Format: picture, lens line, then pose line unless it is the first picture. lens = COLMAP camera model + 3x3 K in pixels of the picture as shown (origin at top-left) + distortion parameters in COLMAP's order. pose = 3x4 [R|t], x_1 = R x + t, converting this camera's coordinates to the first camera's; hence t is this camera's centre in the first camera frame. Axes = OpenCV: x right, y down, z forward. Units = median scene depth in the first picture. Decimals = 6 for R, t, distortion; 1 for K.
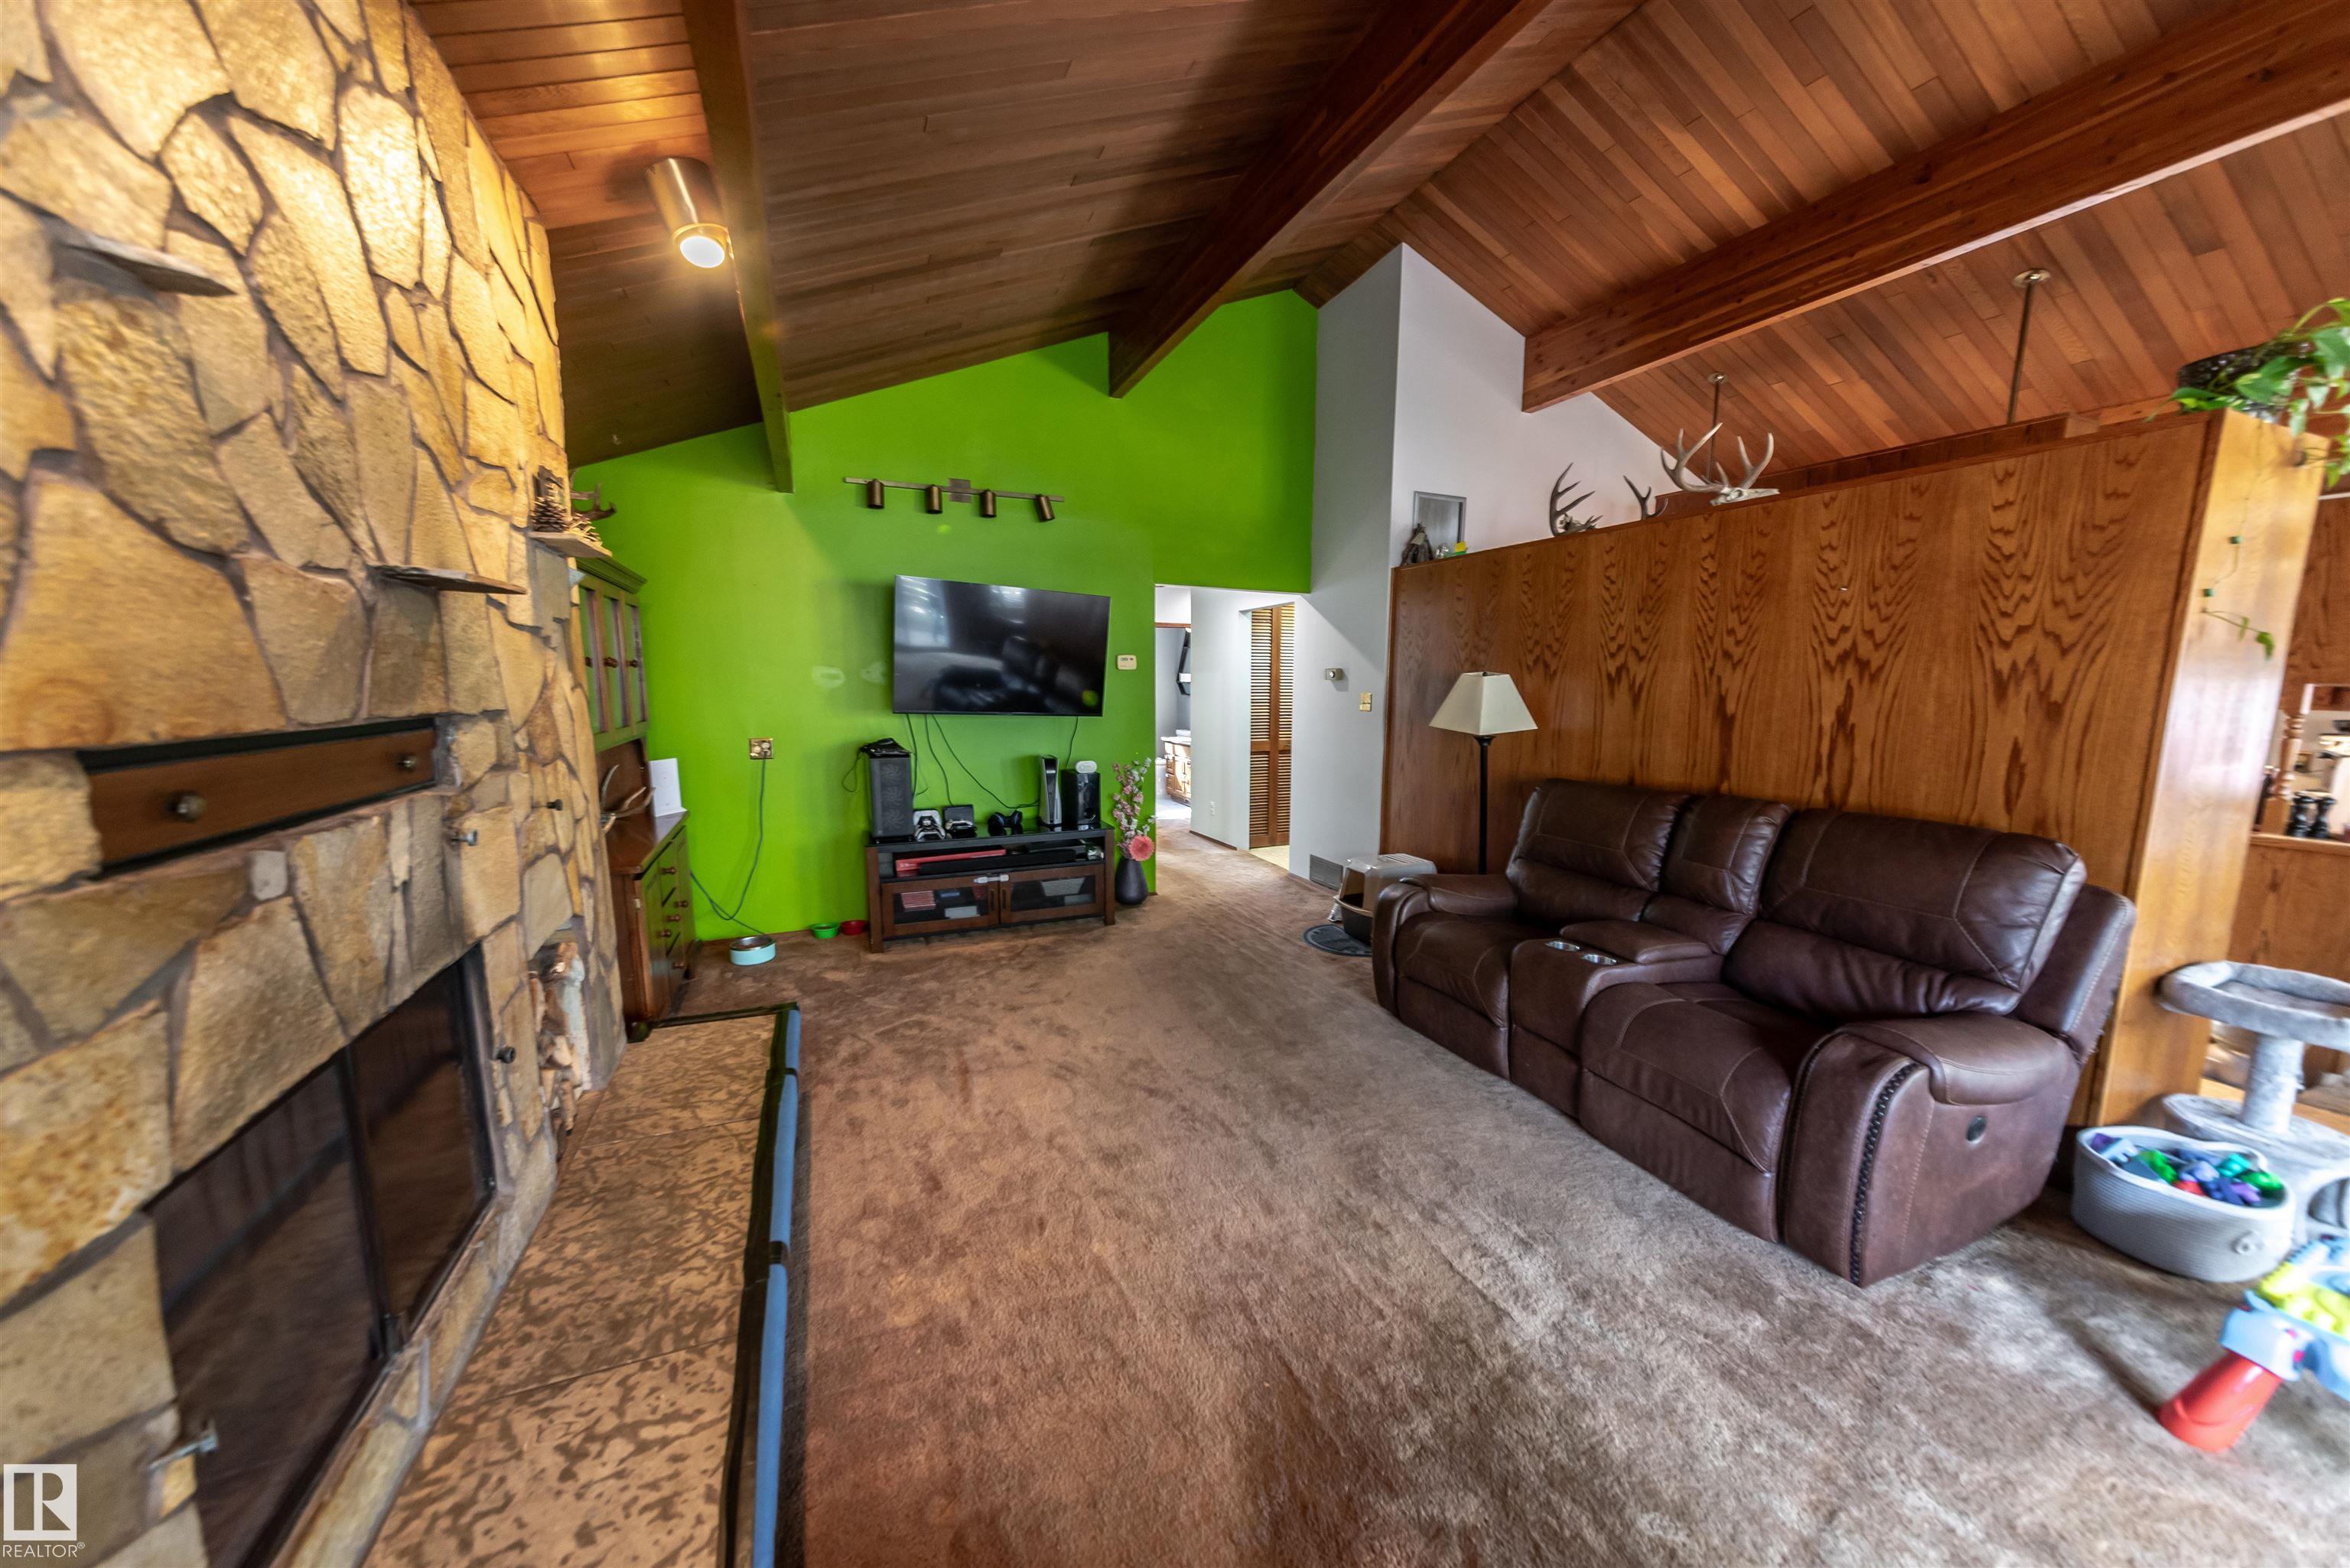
lens RADIAL K [[819.9, 0, 1173.6], [0, 819.9, 793.8], [0, 0, 1]] dist [-0.000290, -0.000074]
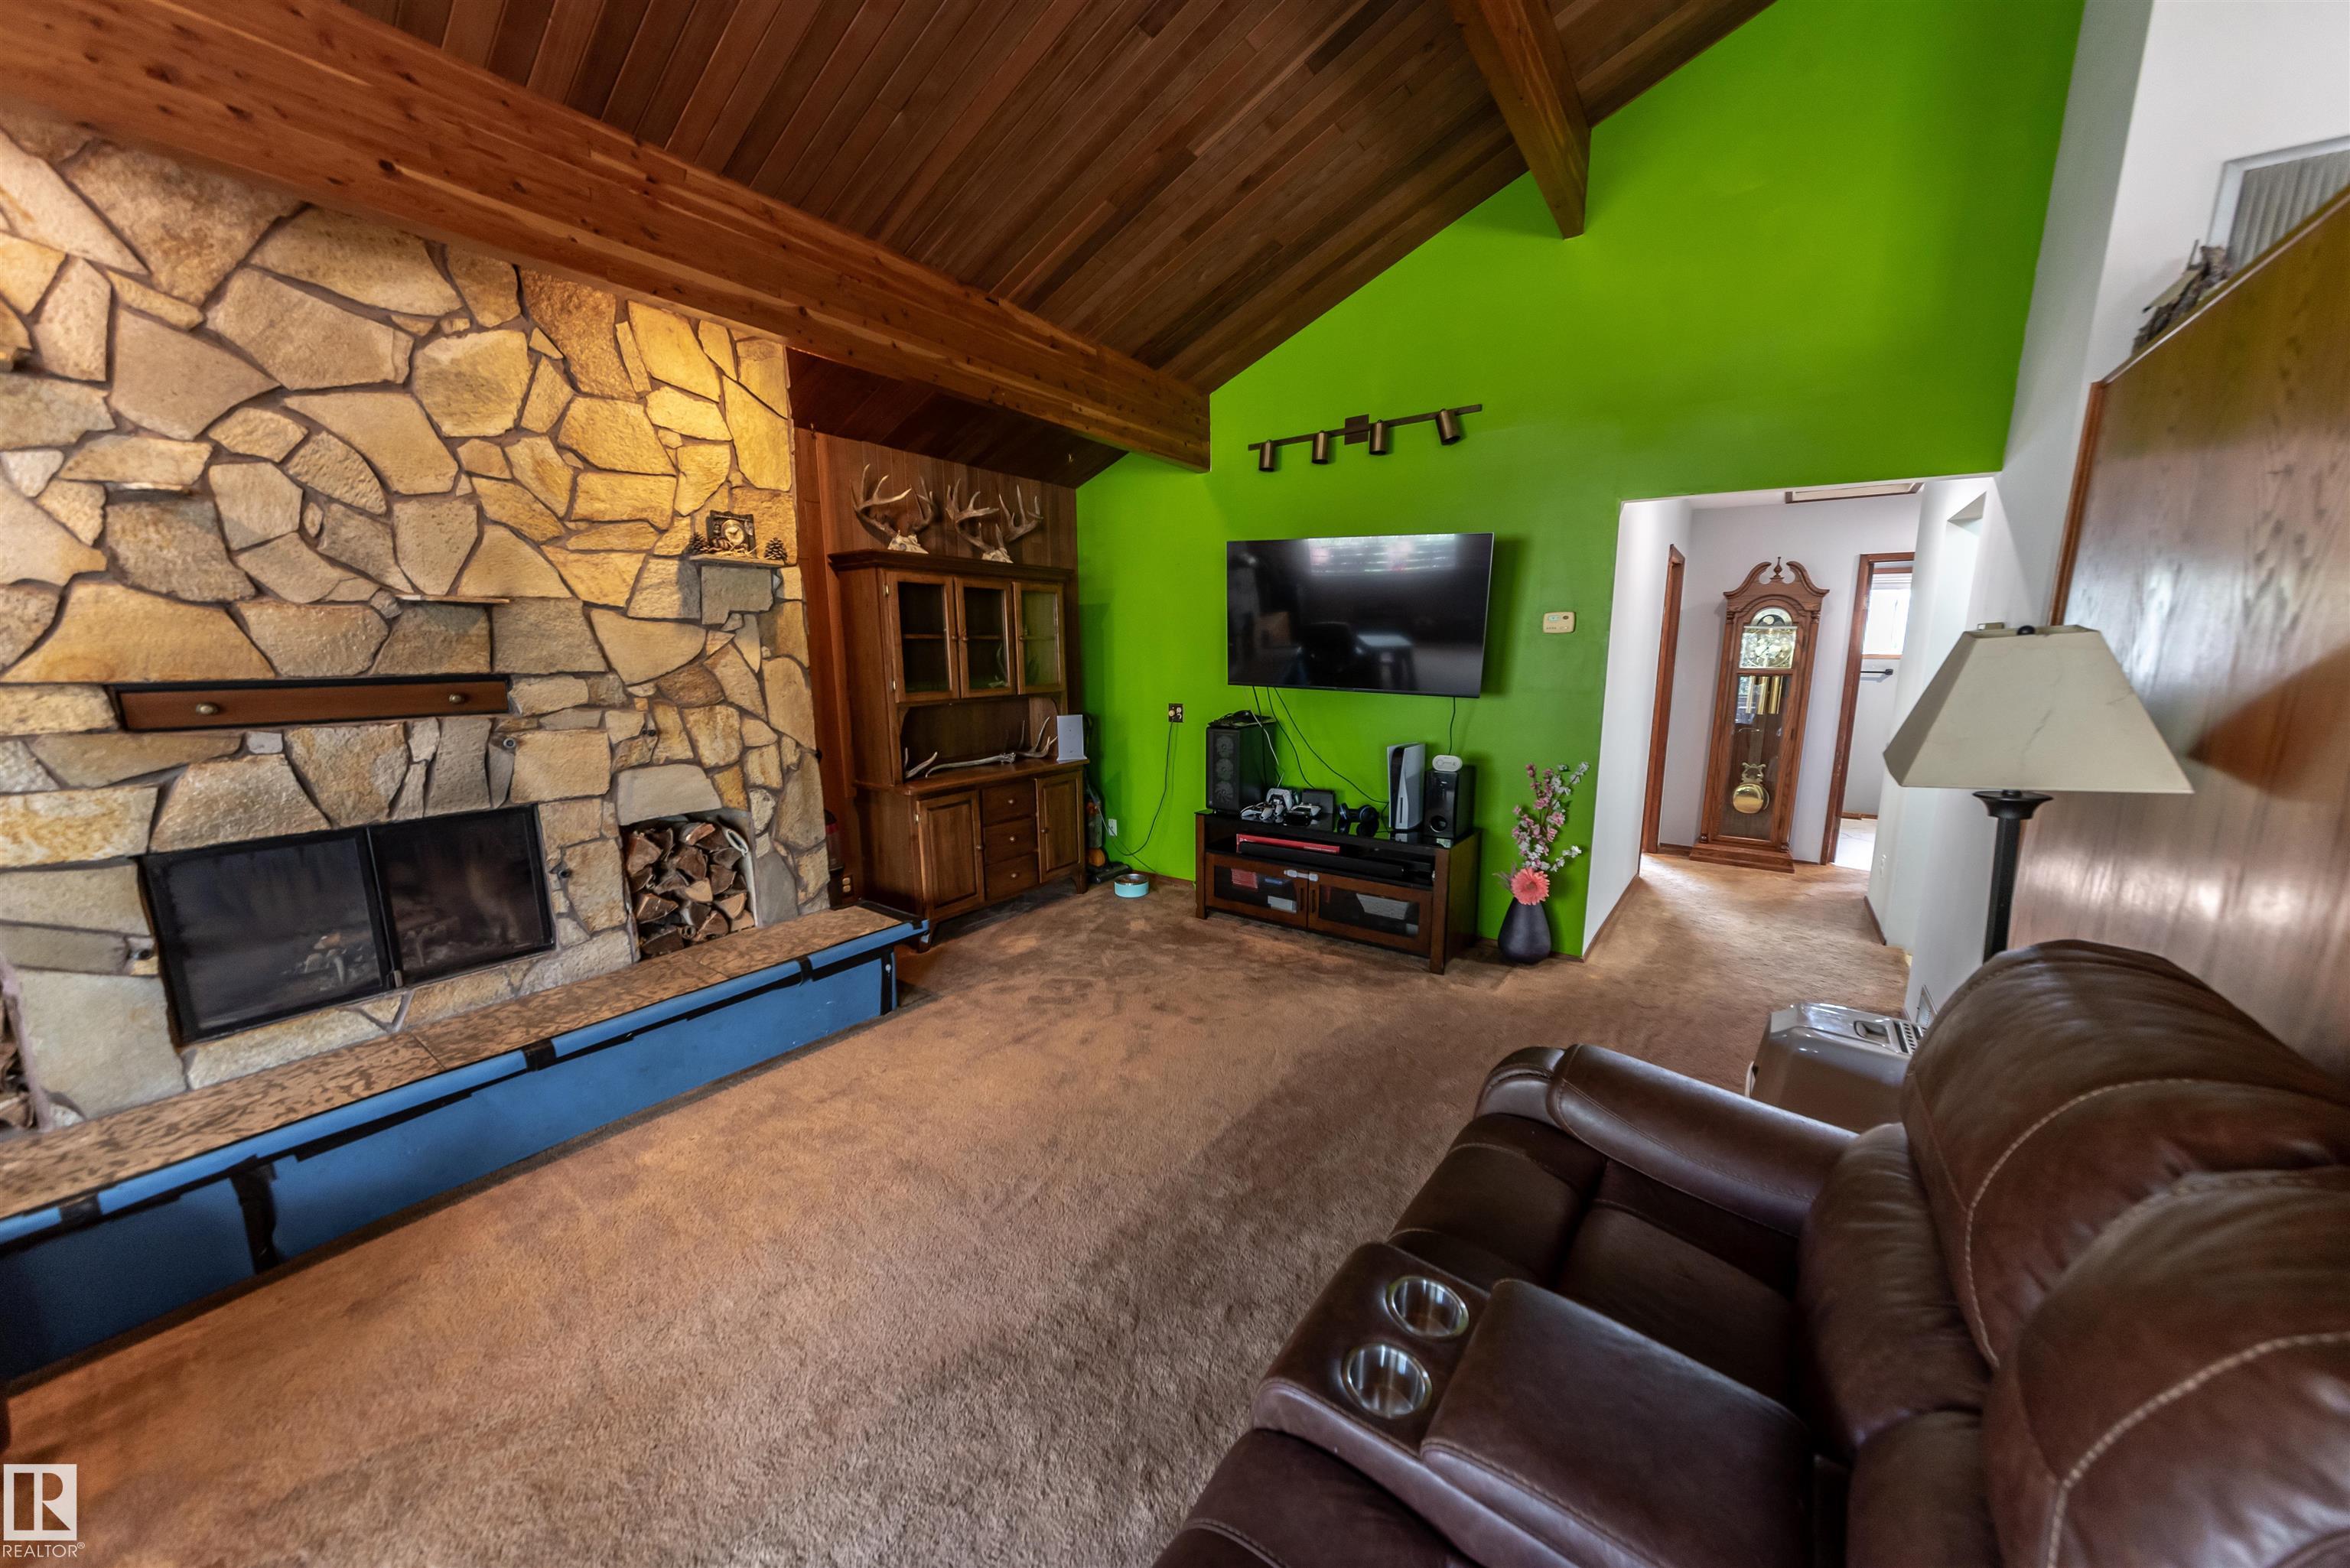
lens RADIAL K [[819.9, 0, 1173.6], [0, 819.9, 793.8], [0, 0, 1]] dist [-0.000290, -0.000074]
pose [[0.513178, 0.147887, -0.845446, 0.485747], [-0.114380, 0.988041, 0.103403, -0.064528], [0.850627, 0.043638, 0.523956, 0.450114]]
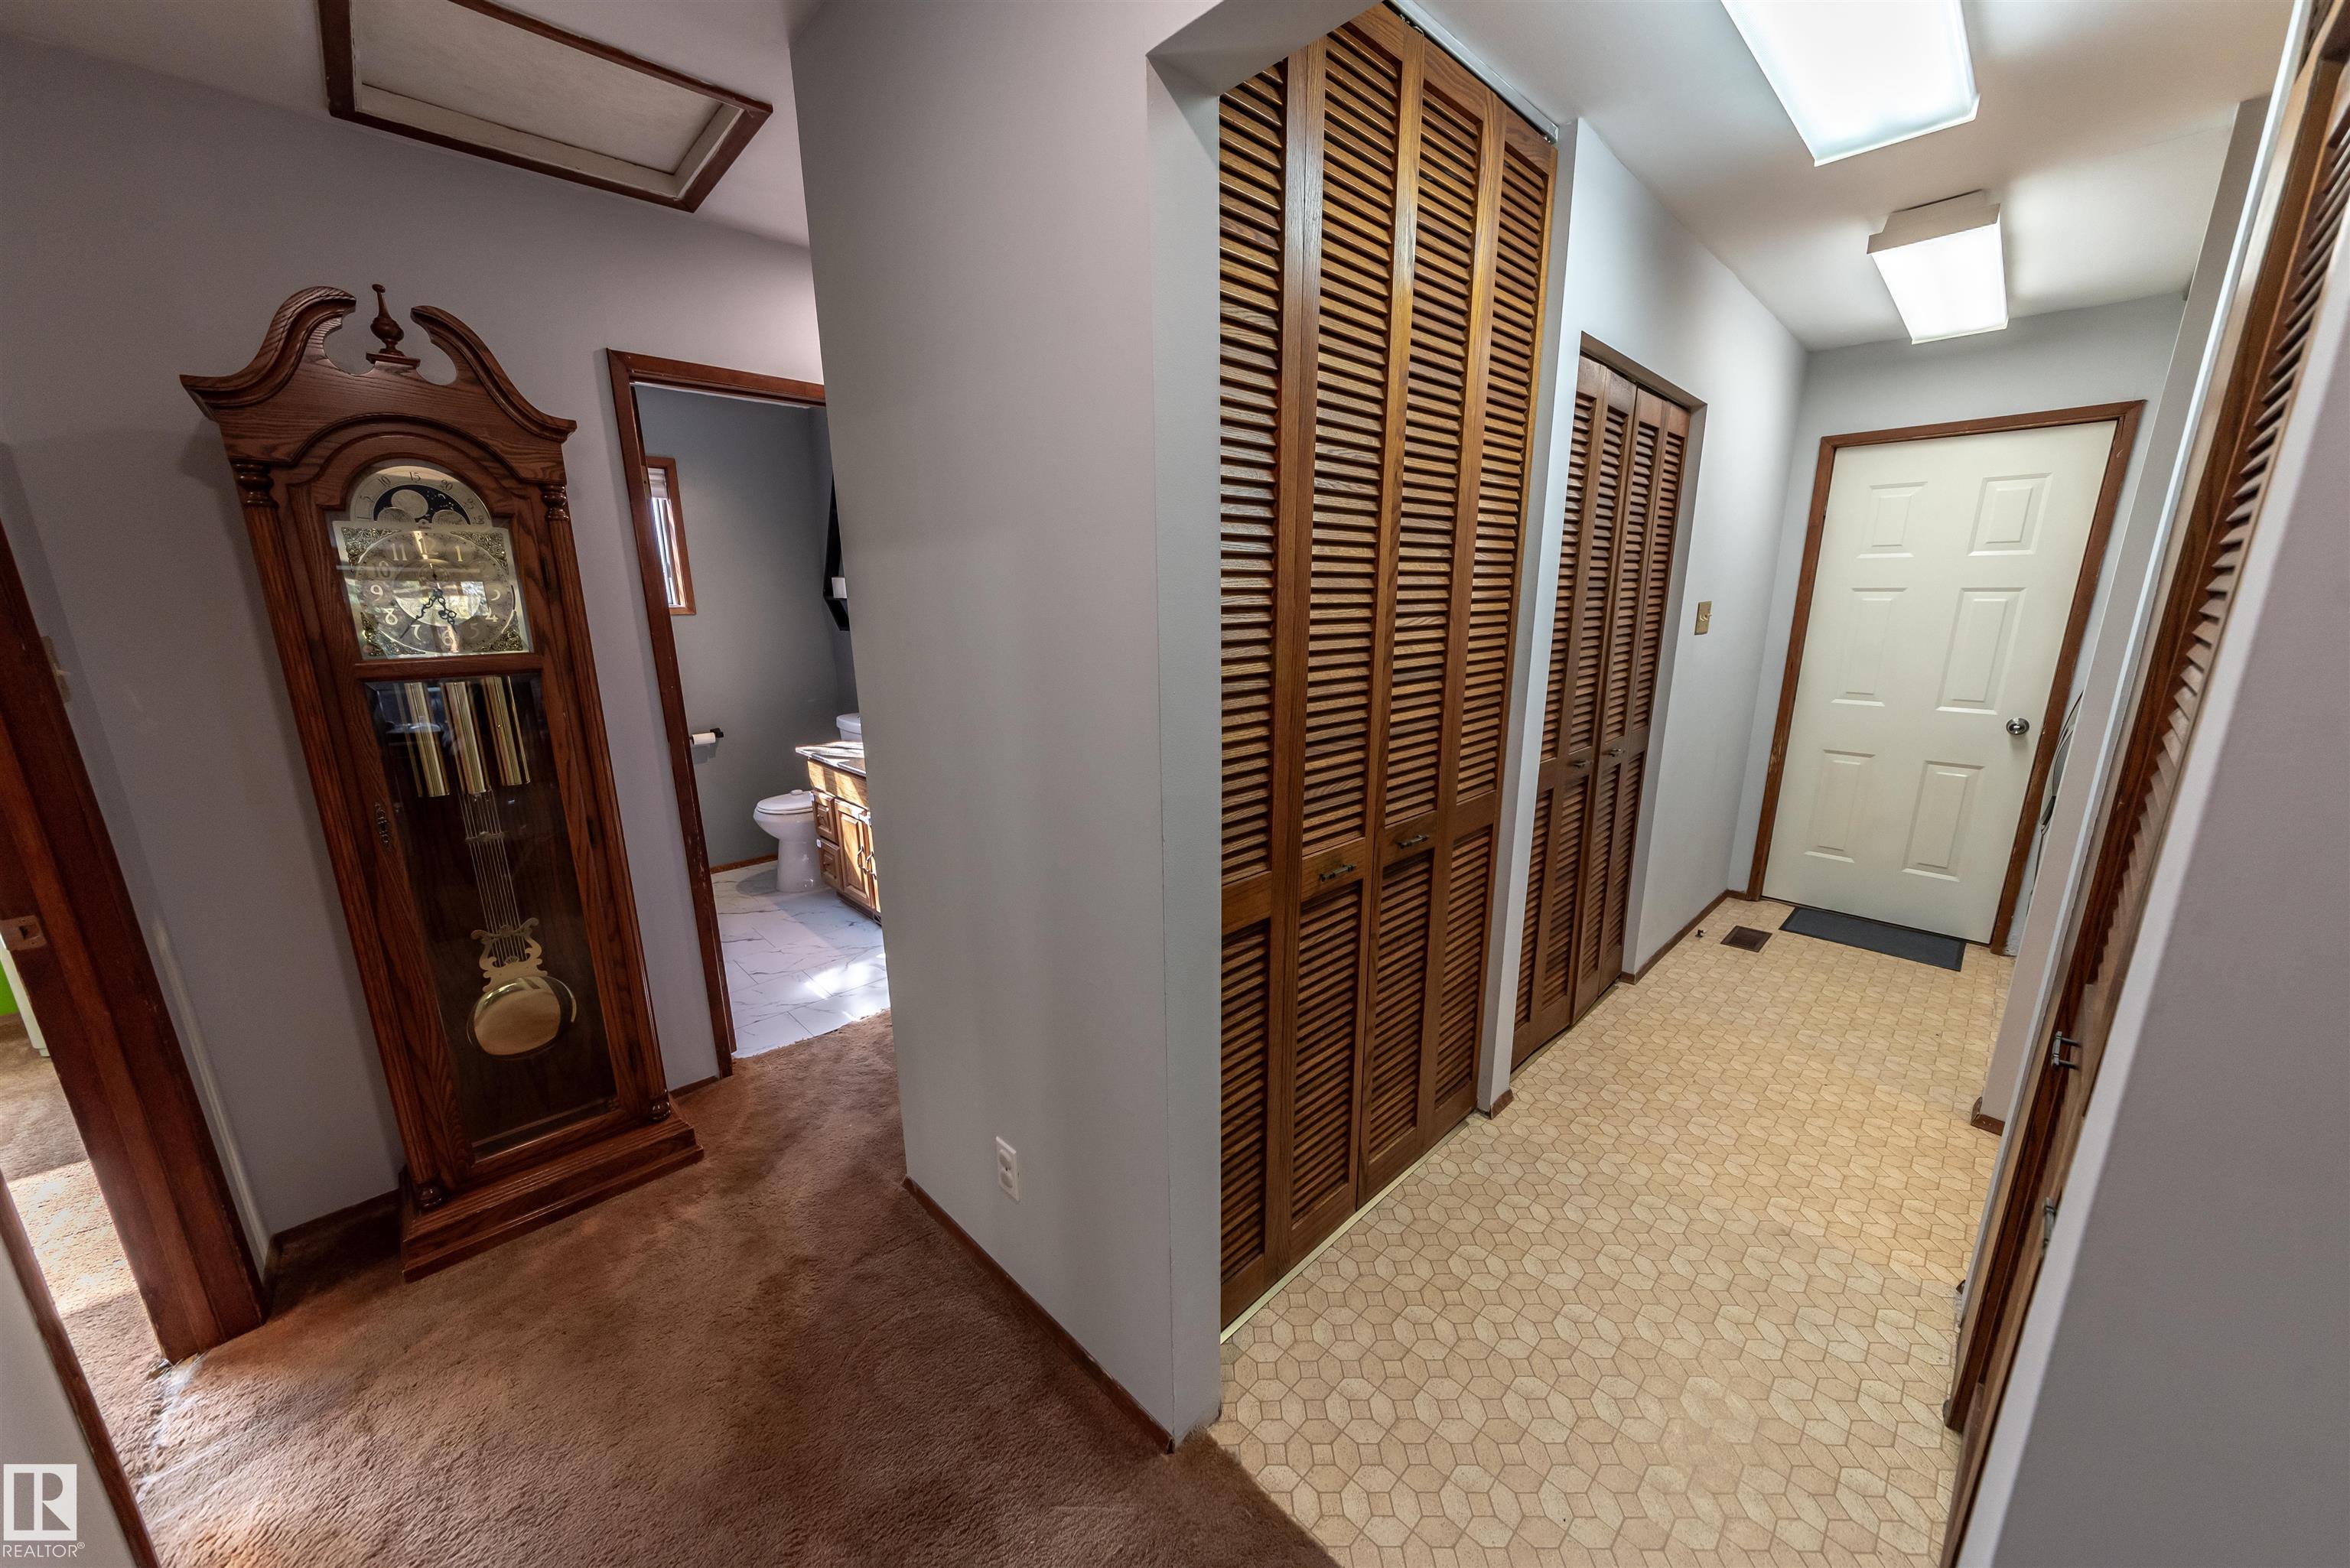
lens RADIAL K [[824.2, 0, 1159.8], [0, 824.2, 800.0], [0, 0, 1]] dist [-0.000628, -0.000209]
pose [[0.937788, -0.096329, 0.333579, 0.037058], [0.063397, 0.992099, 0.108263, -0.181006], [-0.341372, -0.080379, 0.936485, 1.383858]]
